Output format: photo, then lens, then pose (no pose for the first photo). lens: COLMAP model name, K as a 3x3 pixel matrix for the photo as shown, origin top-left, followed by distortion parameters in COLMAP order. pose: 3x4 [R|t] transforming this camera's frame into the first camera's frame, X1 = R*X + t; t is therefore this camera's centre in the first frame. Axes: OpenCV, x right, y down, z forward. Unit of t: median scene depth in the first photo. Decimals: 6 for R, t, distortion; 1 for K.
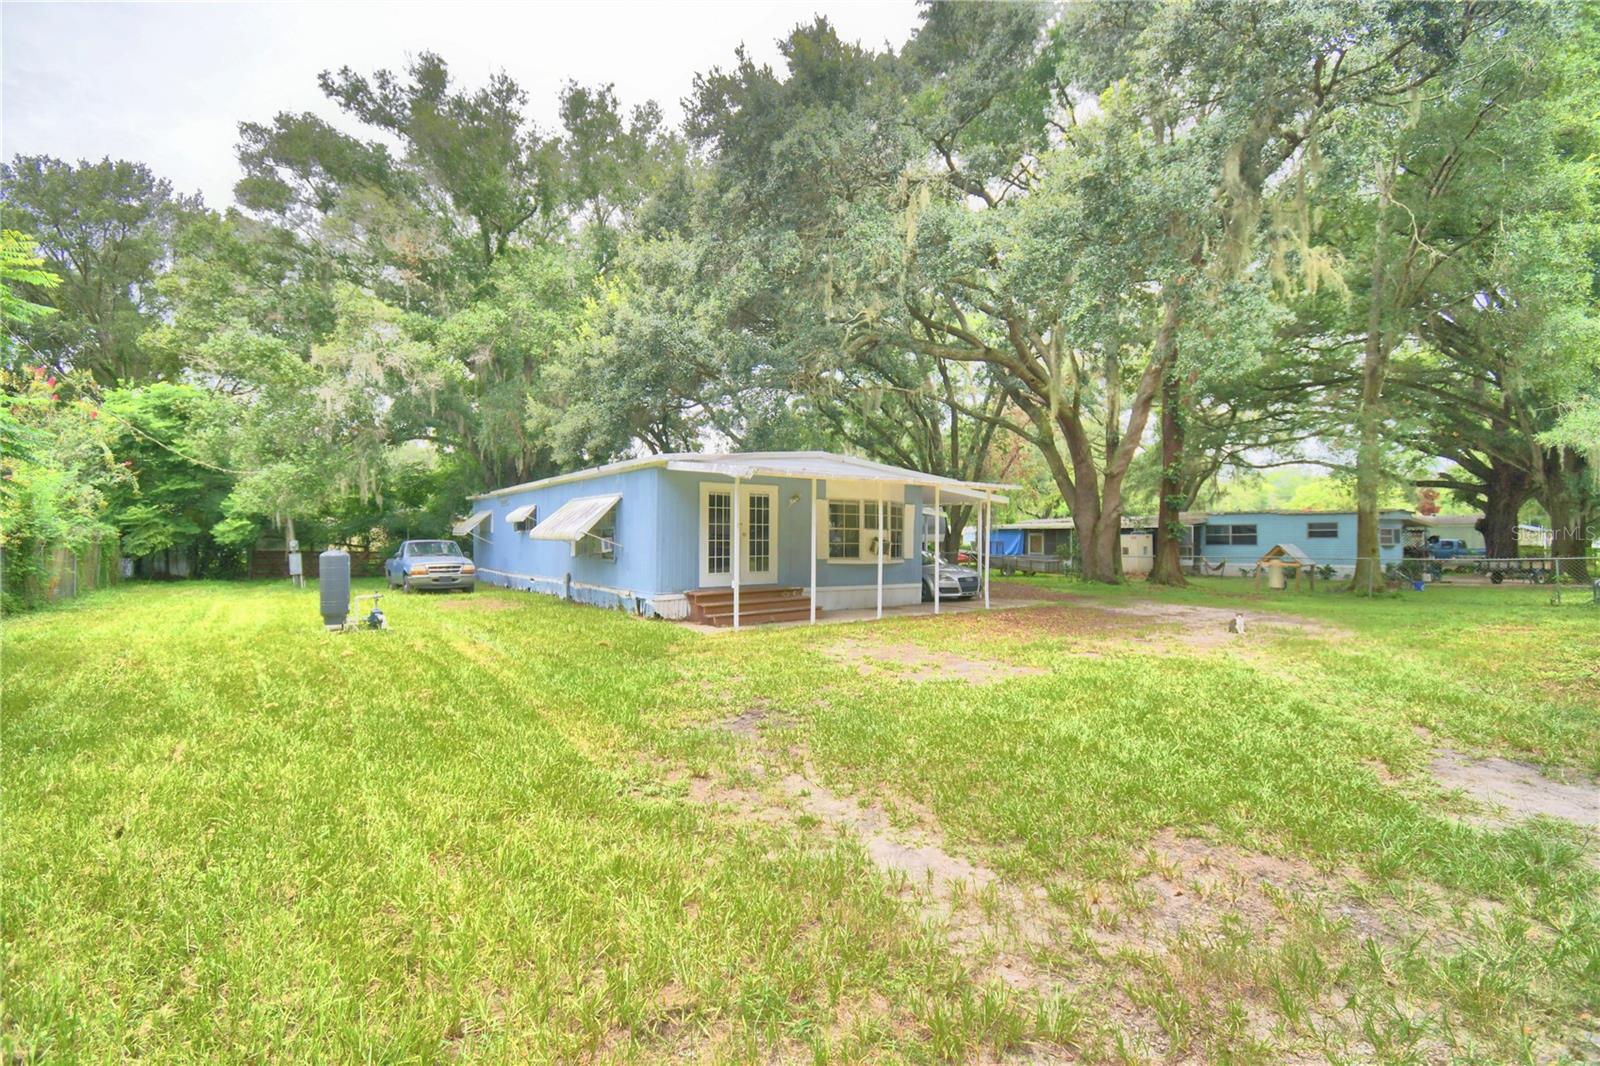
lens RADIAL K [[692.2, 0, 800.0], [0, 692.2, 533.0], [0, 0, 1]] dist [0.003345, -0.019379]
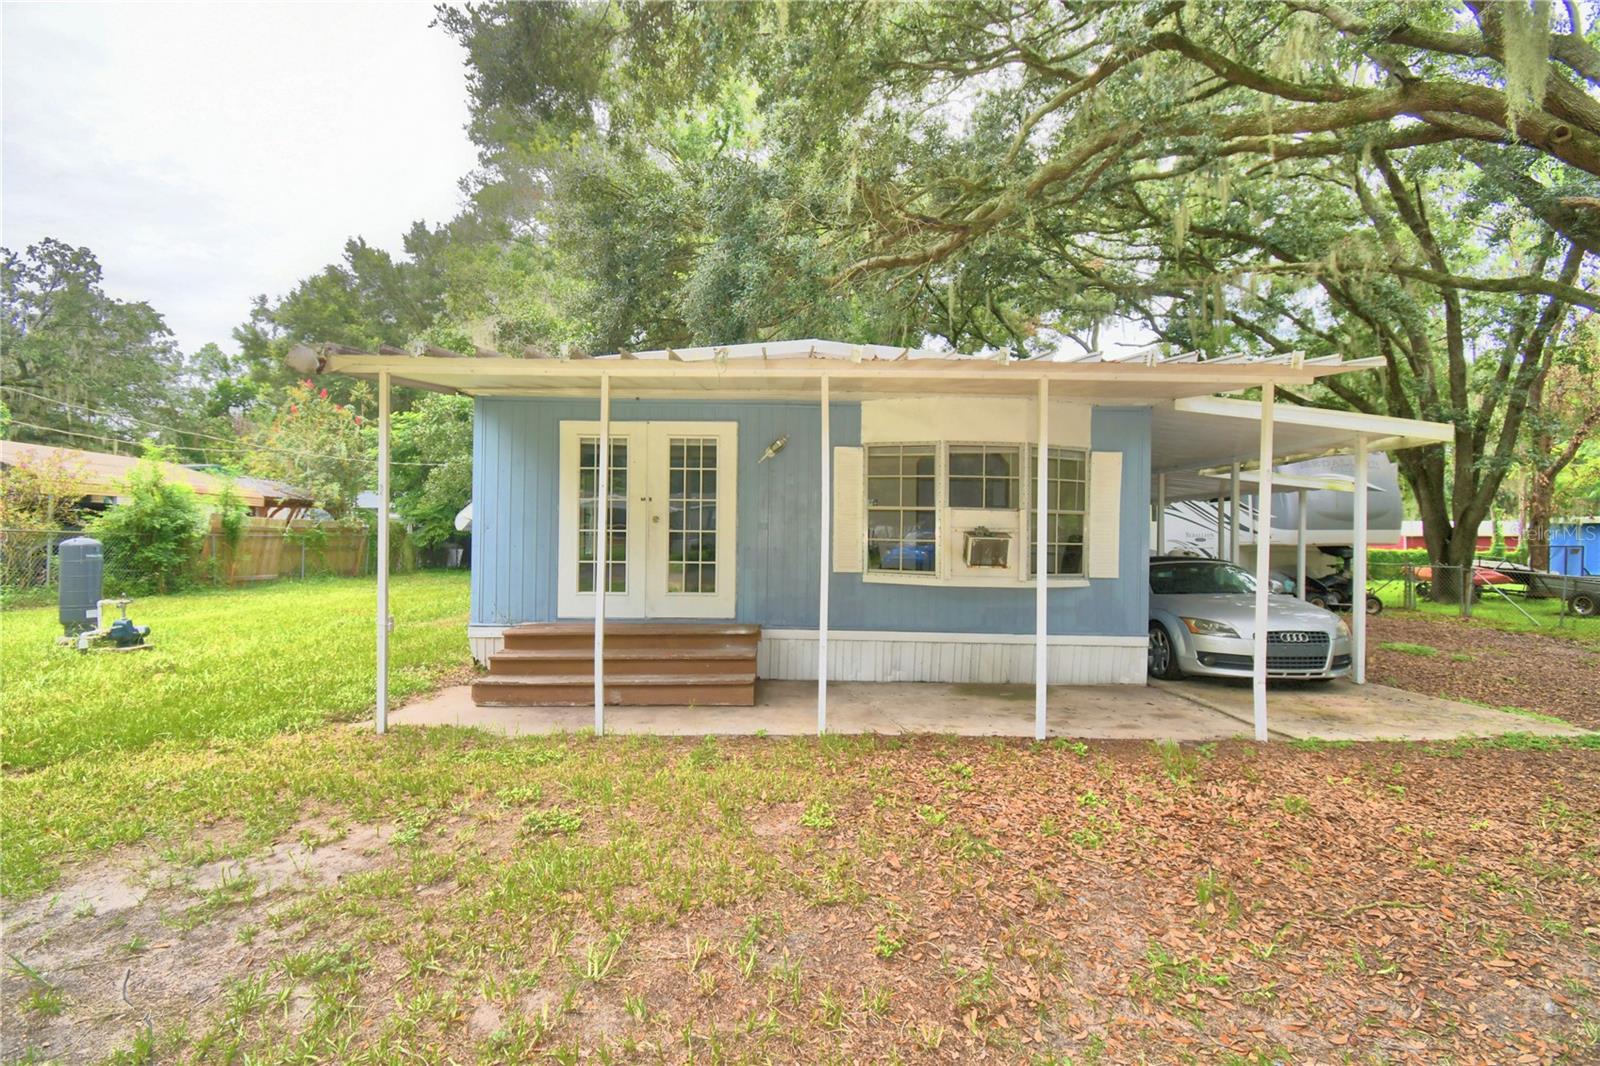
lens RADIAL K [[692.2, 0, 800.0], [0, 692.2, 533.0], [0, 0, 1]] dist [0.003345, -0.019379]
pose [[0.804771, 0.003084, -0.593577, 0.250179], [-0.003811, 0.999993, 0.000028, 0.009373], [0.593573, 0.002240, 0.804777, 0.521830]]
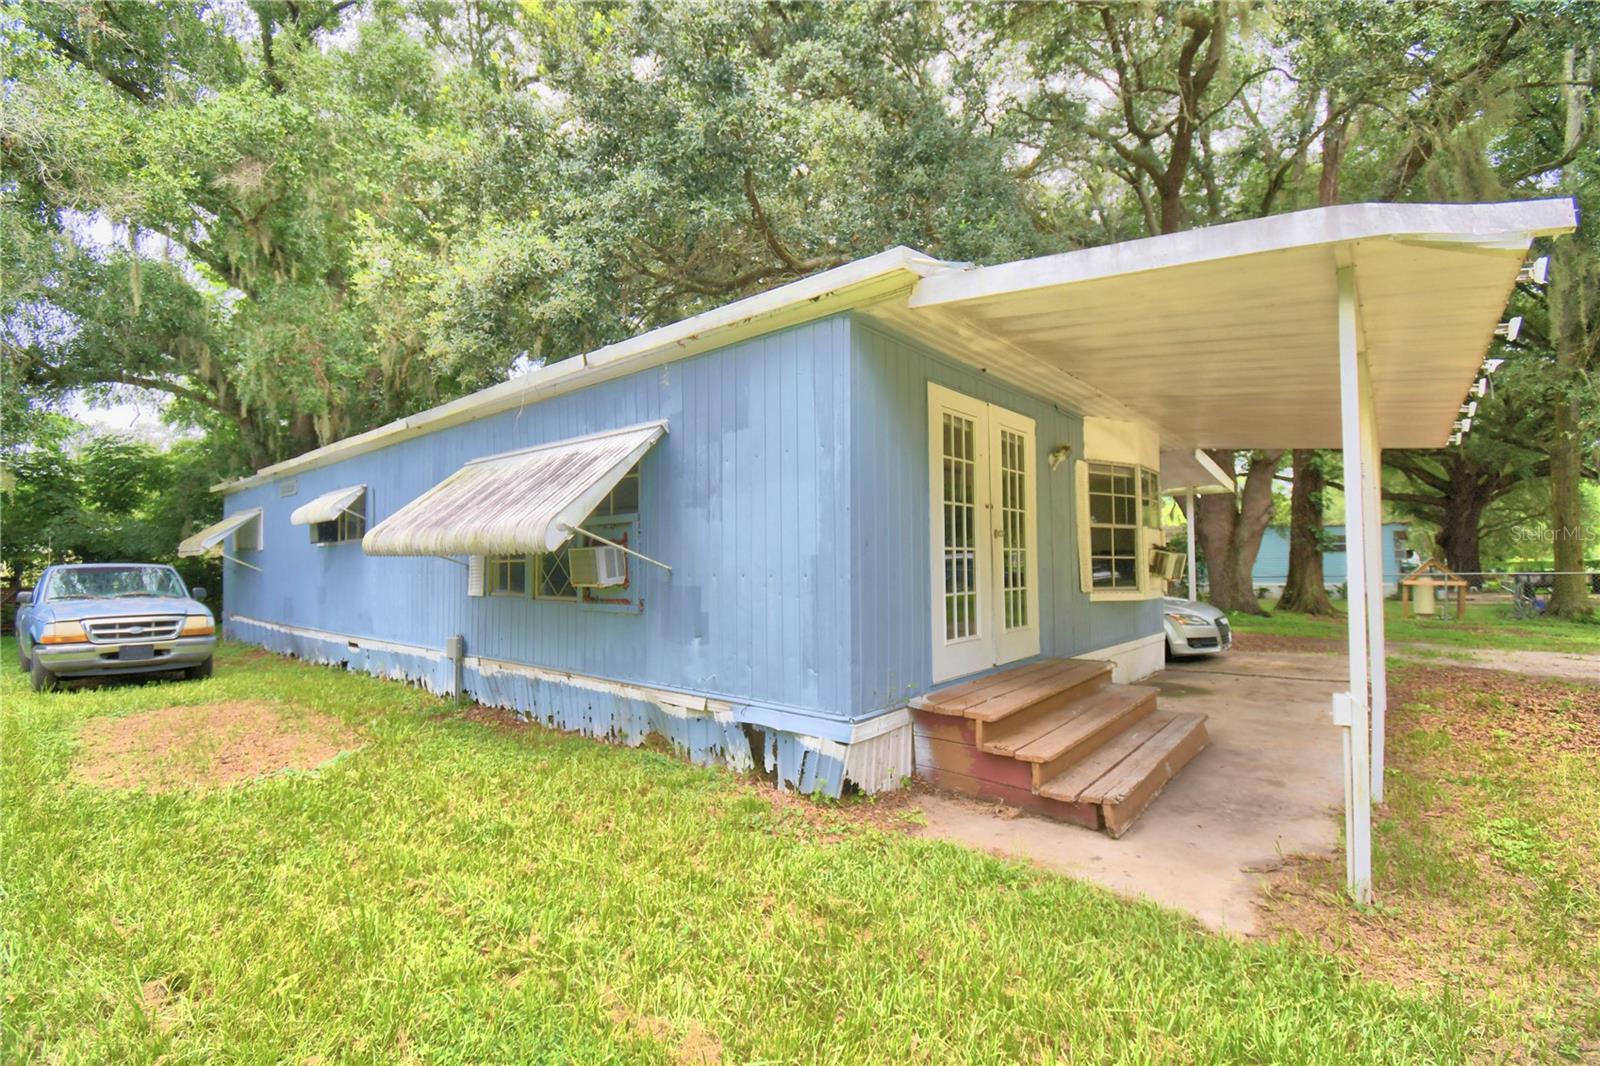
lens RADIAL K [[692.2, 0, 800.0], [0, 692.2, 533.0], [0, 0, 1]] dist [0.003345, -0.019379]
pose [[0.971855, -0.003801, 0.235551, -0.224027], [0.011210, 0.999483, -0.030125, 0.009633], [-0.235314, 0.031917, 0.971395, 0.520056]]
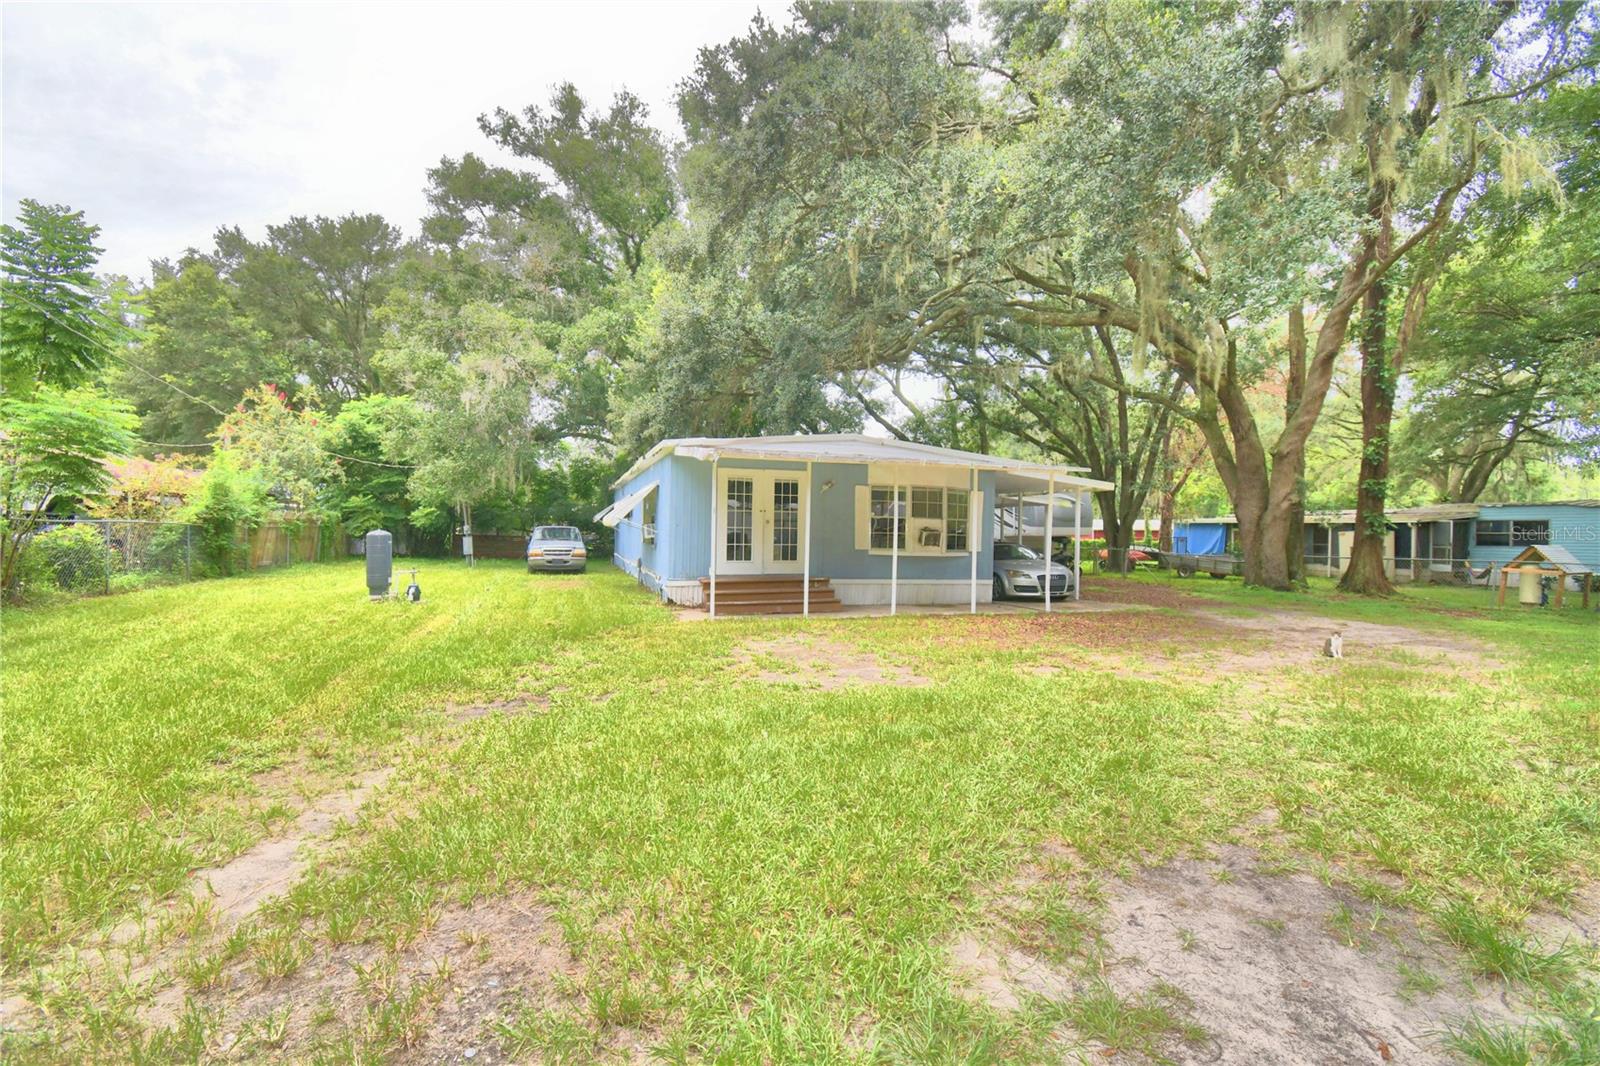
lens RADIAL K [[692.2, 0, 800.0], [0, 692.2, 533.0], [0, 0, 1]] dist [0.003345, -0.019379]
pose [[0.951308, 0.014112, -0.307920, 0.208876], [-0.011097, 0.999872, 0.011541, 0.004885], [0.308044, -0.007562, 0.951342, 0.075748]]
